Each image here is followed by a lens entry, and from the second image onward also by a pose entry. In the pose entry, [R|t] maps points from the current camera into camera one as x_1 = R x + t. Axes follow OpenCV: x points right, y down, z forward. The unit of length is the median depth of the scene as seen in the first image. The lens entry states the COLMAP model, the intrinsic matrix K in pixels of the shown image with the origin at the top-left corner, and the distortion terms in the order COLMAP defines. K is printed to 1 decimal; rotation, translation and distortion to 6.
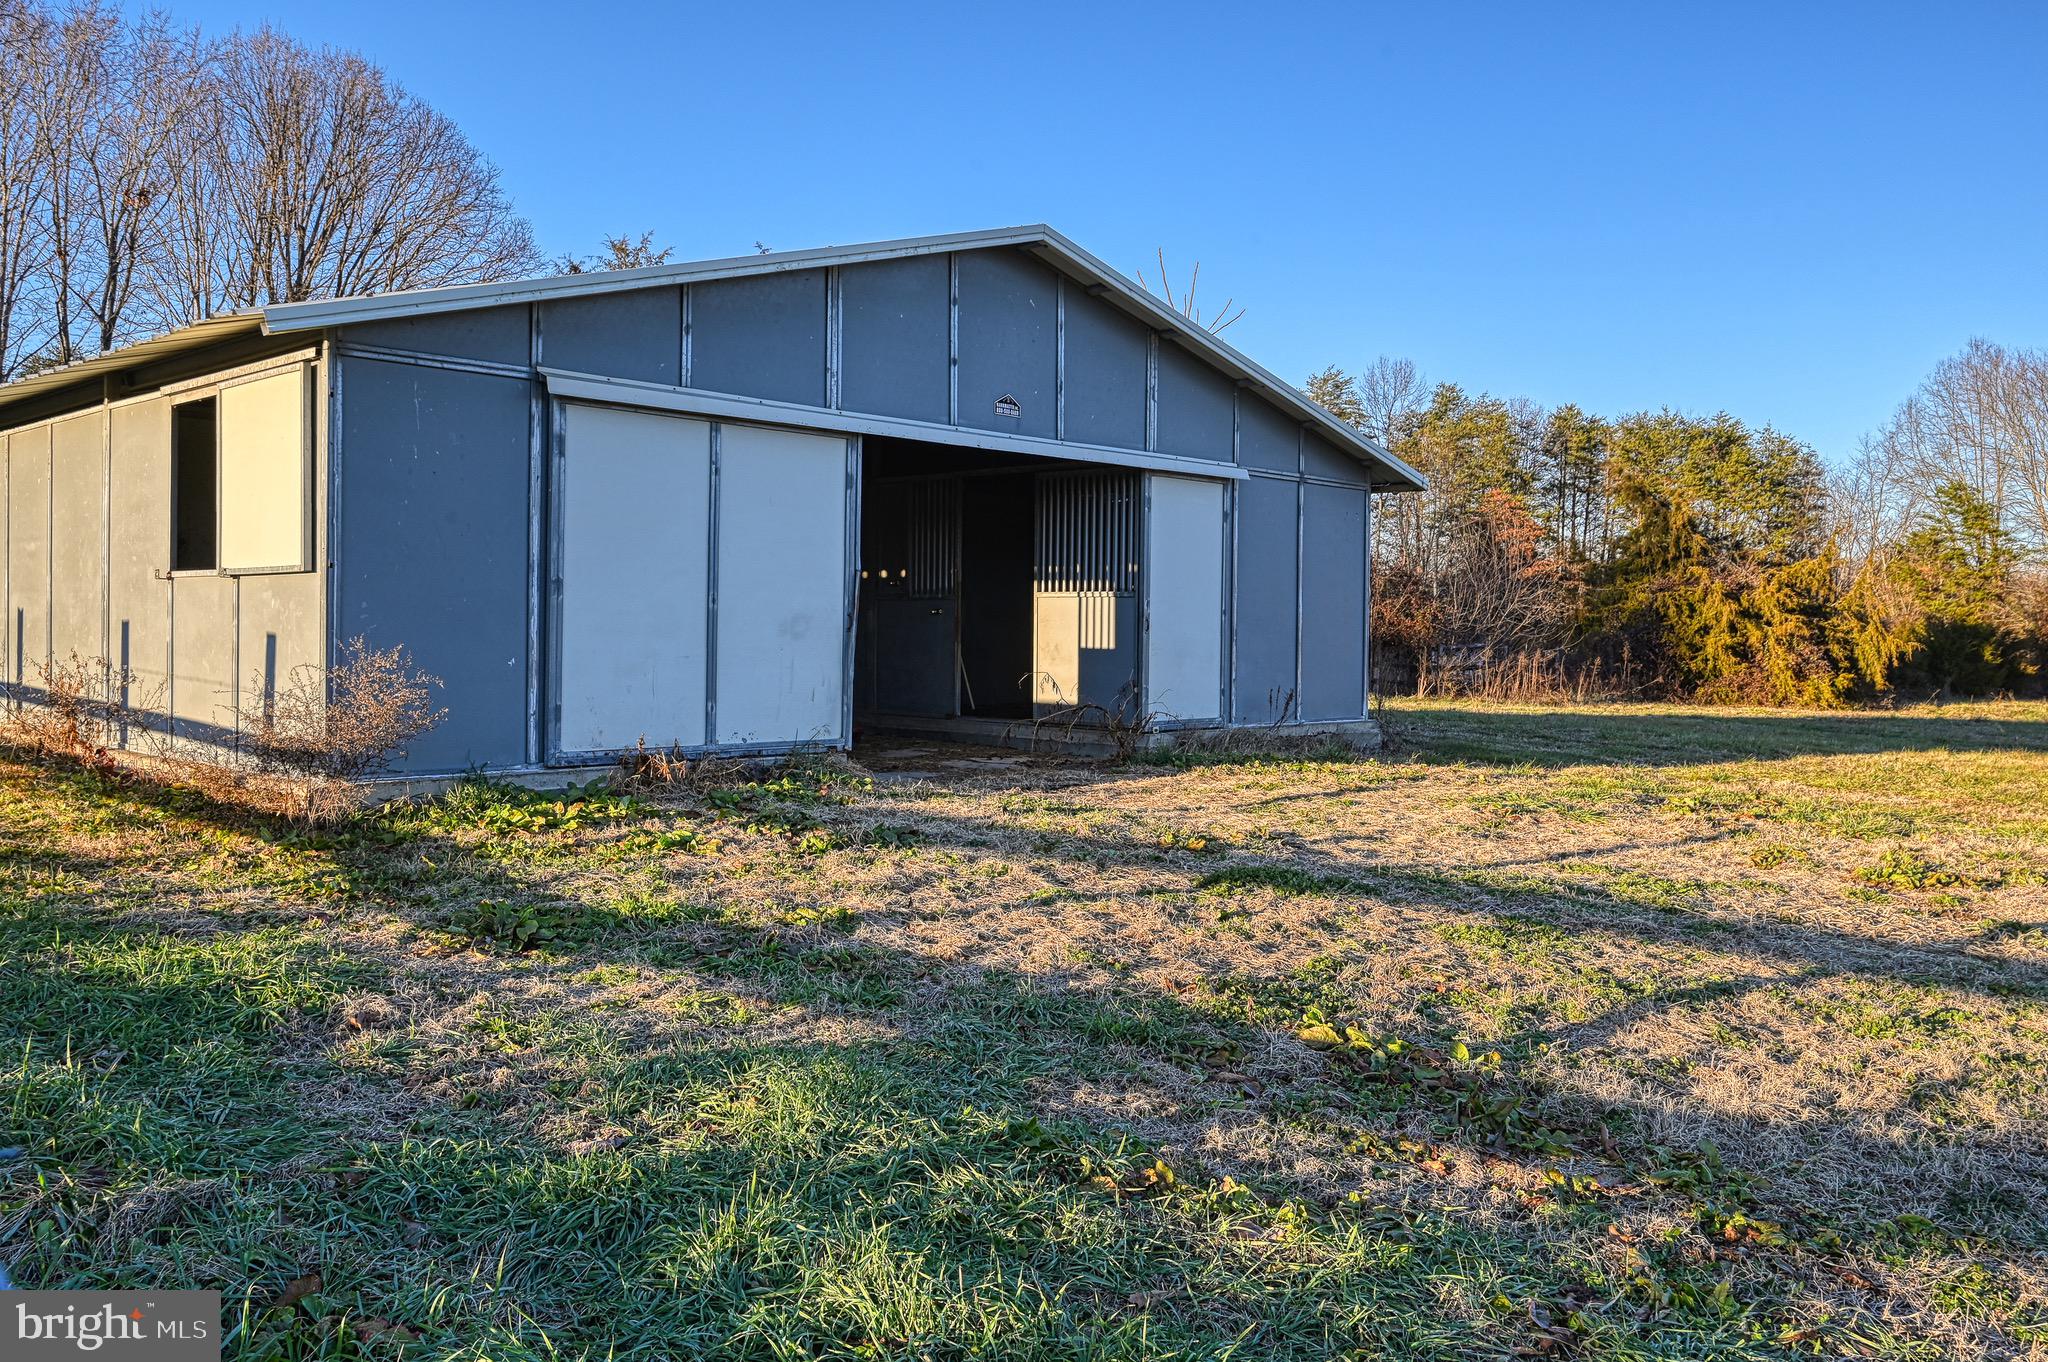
lens RADIAL K [[1570.8, 0, 1087.3], [0, 1570.8, 687.9], [0, 0, 1]] dist [0.002716, -0.006922]
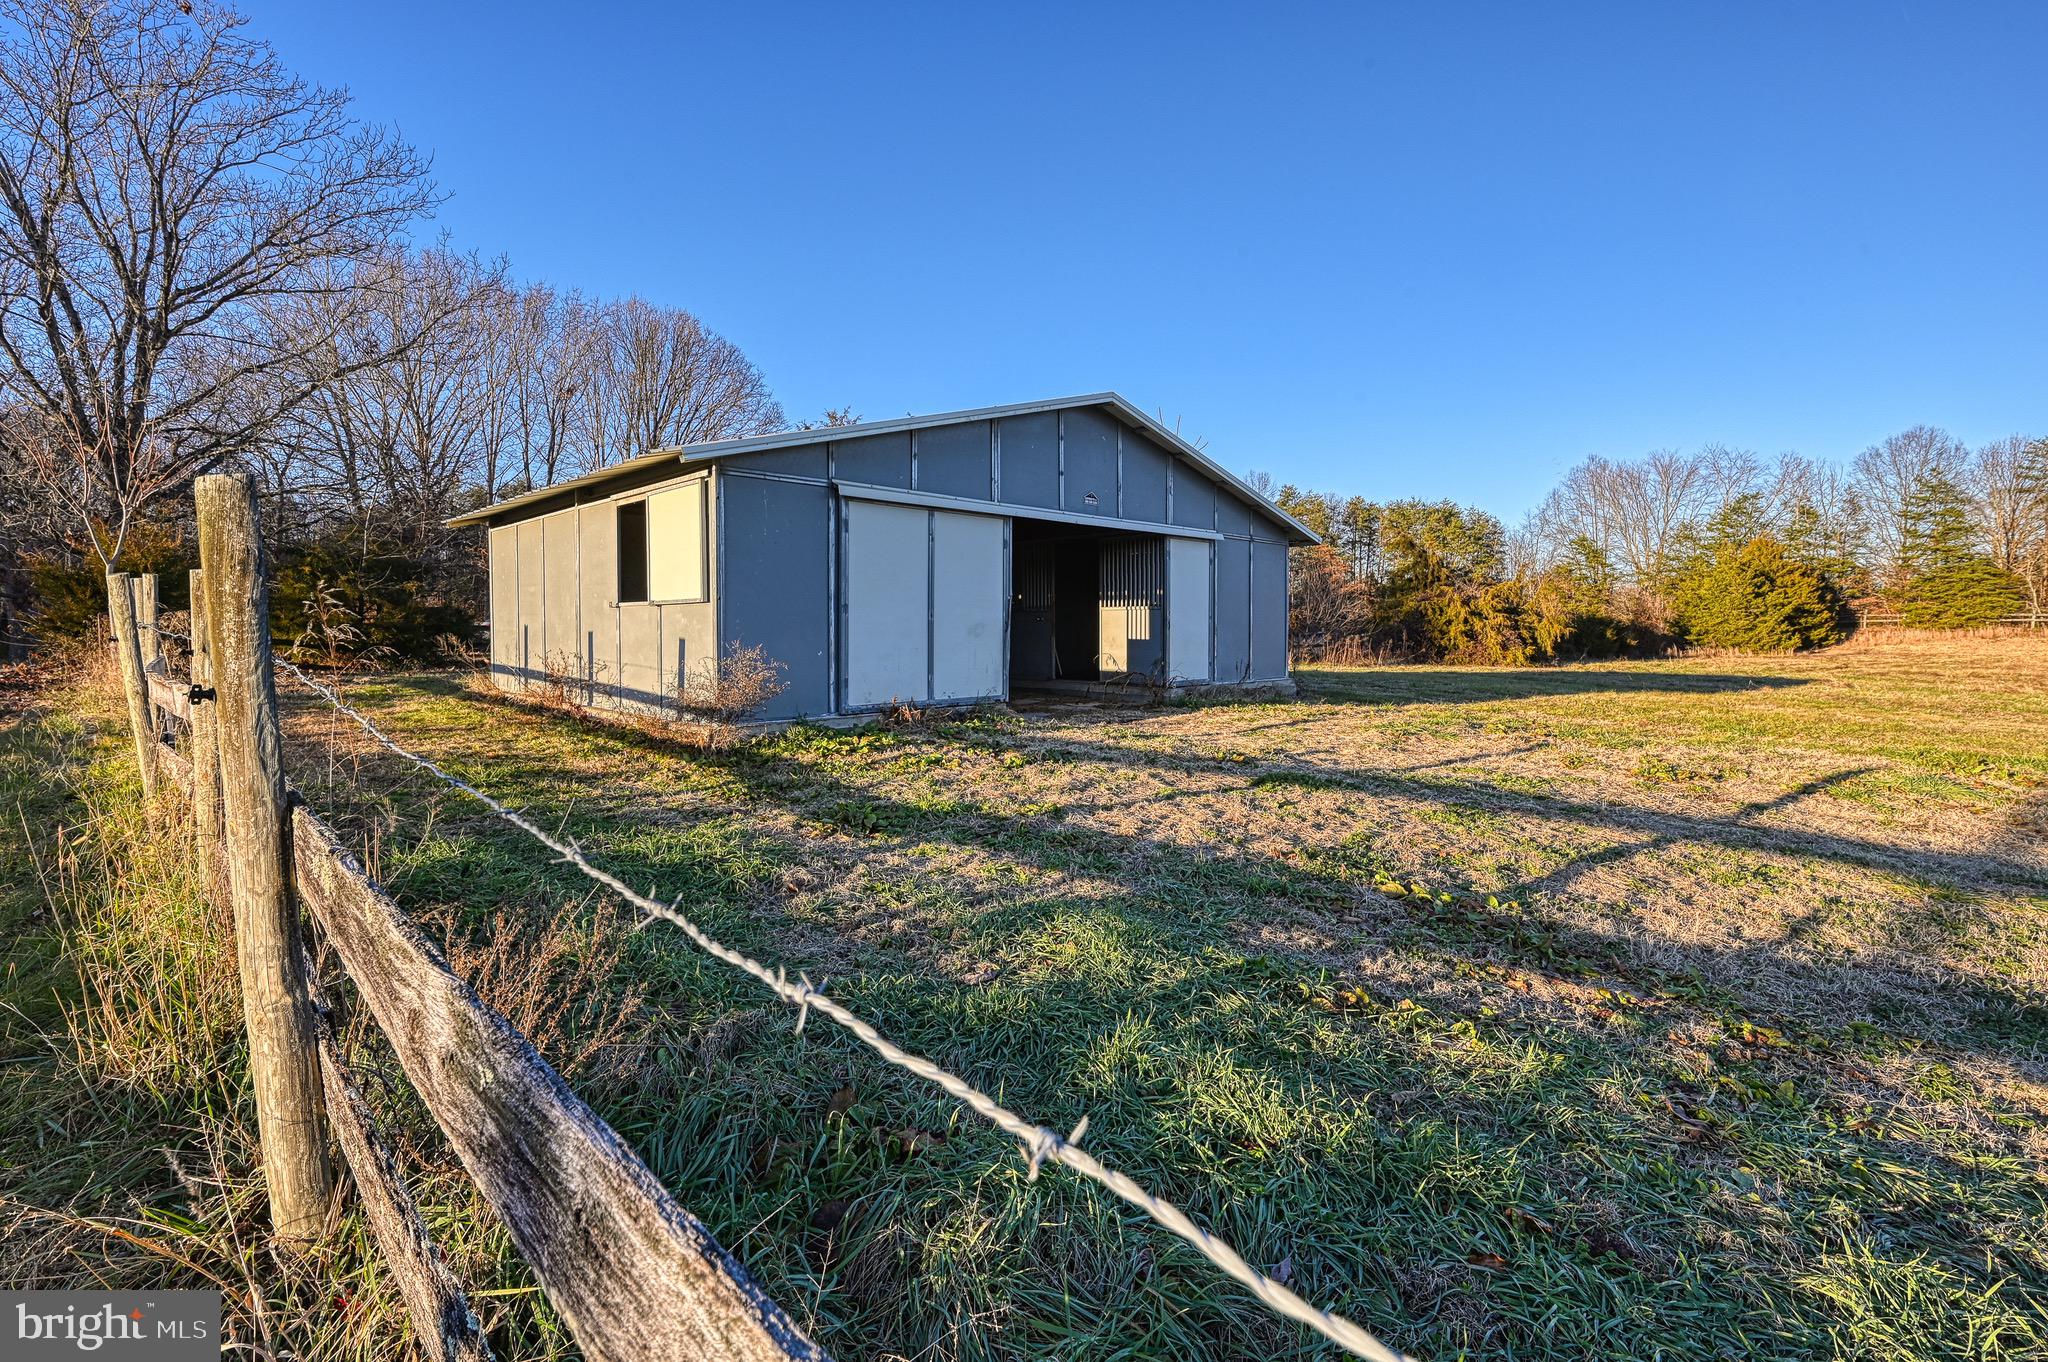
lens RADIAL K [[875.3, 0, 1061.9], [0, 875.3, 666.6], [0, 0, 1]] dist [0.001276, 0.000614]
pose [[0.999600, -0.011779, -0.025718, -0.069604], [0.012002, 0.999892, 0.008530, -0.006119], [0.025615, -0.008835, 0.999633, 0.050286]]
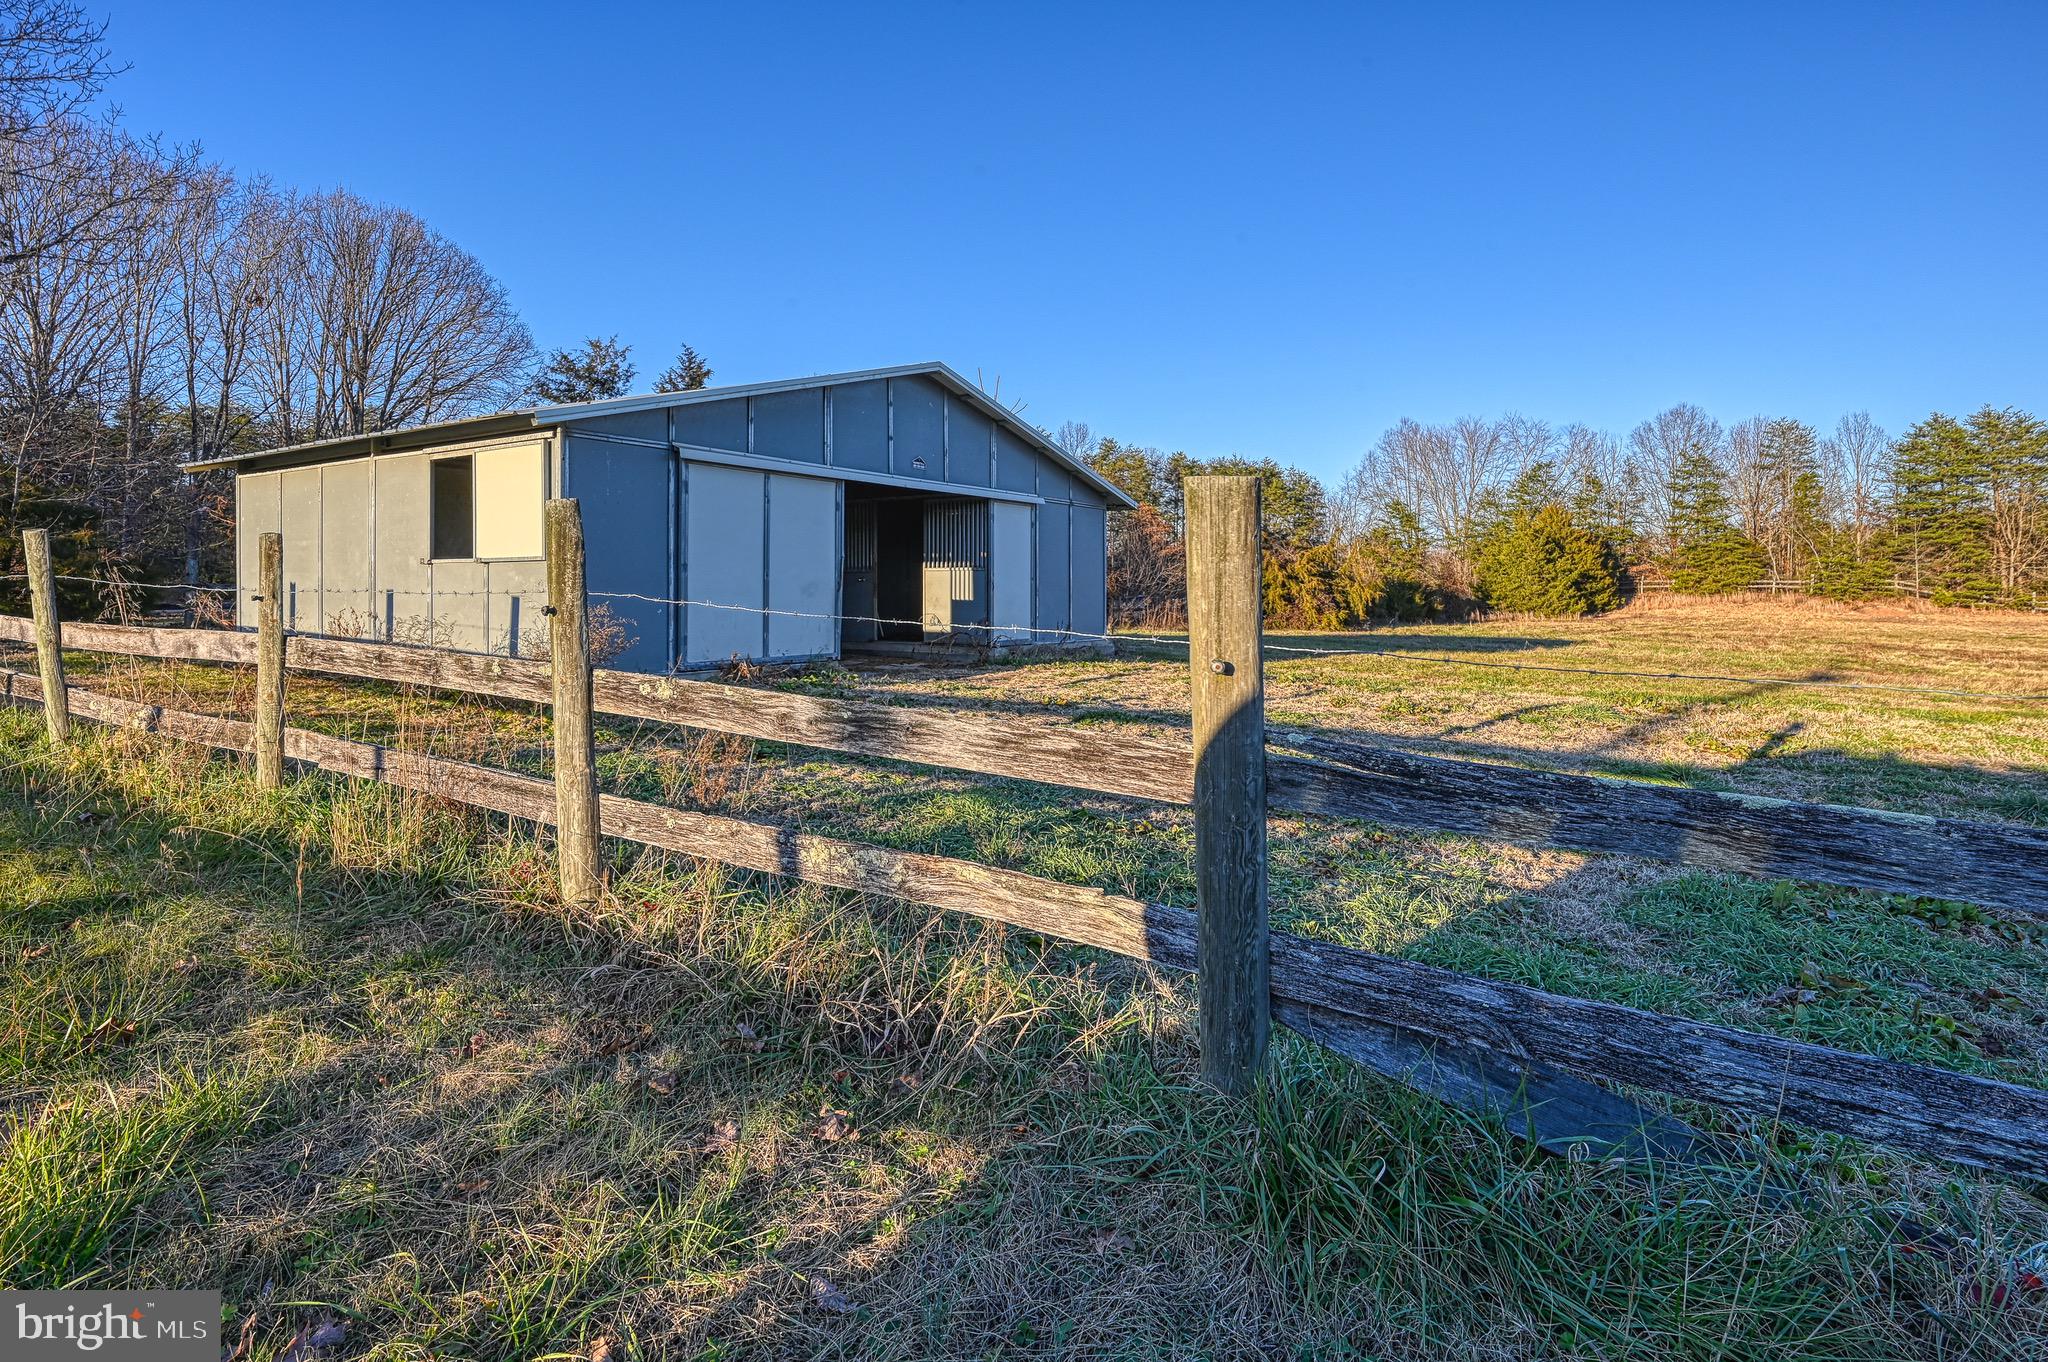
lens RADIAL K [[988.6, 0, 1056.8], [0, 988.6, 601.4], [0, 0, 1]] dist [0.001341, 0.000642]
pose [[0.984757, -0.011392, 0.173563, -0.106840], [0.015559, 0.999622, -0.022671, 0.003782], [-0.173239, 0.025025, 0.984562, -0.133734]]
